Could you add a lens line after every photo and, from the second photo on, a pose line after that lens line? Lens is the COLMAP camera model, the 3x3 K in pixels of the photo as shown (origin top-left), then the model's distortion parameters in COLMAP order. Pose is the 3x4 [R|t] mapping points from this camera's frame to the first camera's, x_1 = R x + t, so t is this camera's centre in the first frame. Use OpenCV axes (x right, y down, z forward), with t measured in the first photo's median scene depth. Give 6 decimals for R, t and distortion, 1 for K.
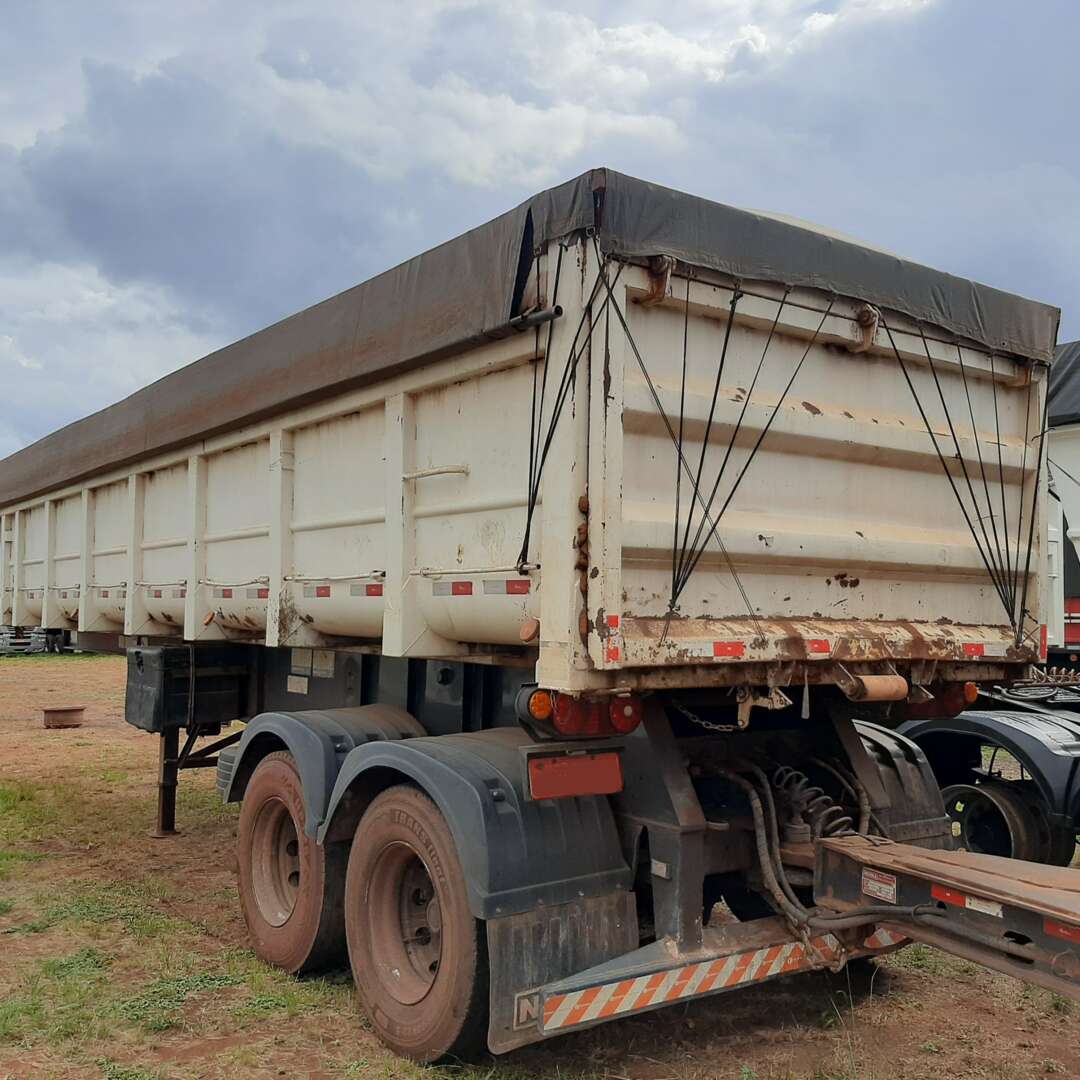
lens RADIAL K [[1123.2, 0, 542.9], [0, 1123.2, 543.2], [0, 0, 1]] dist [0.003321, 0.000000]
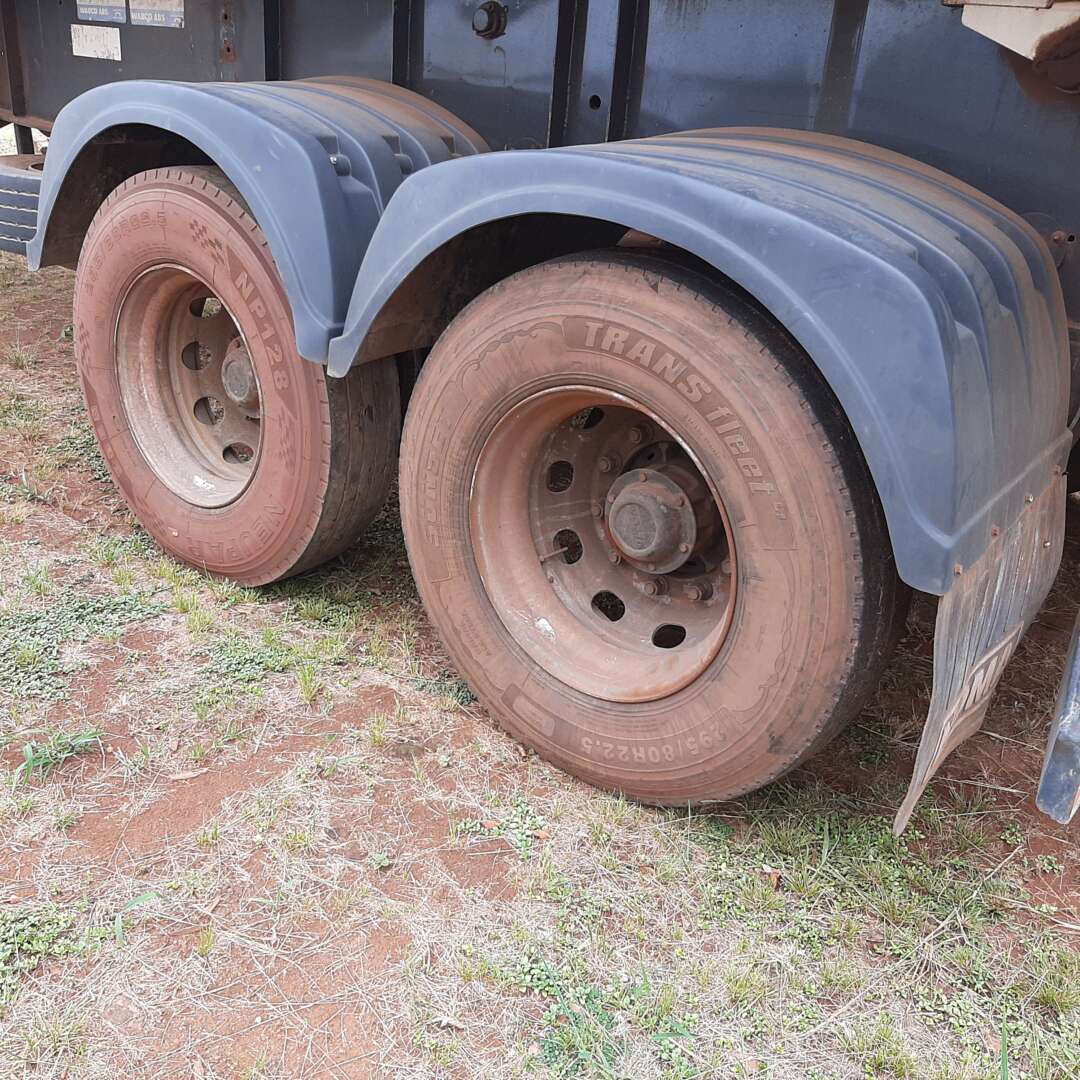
lens RADIAL K [[1123.2, 0, 562.4], [0, 1123.2, 526.7], [0, 0, 1]] dist [0.003321, 0.000000]
pose [[0.963190, -0.062308, 0.261502, -0.246529], [-0.067555, 0.885448, 0.459801, 0.106048], [-0.260196, -0.460542, 0.848646, 0.574016]]
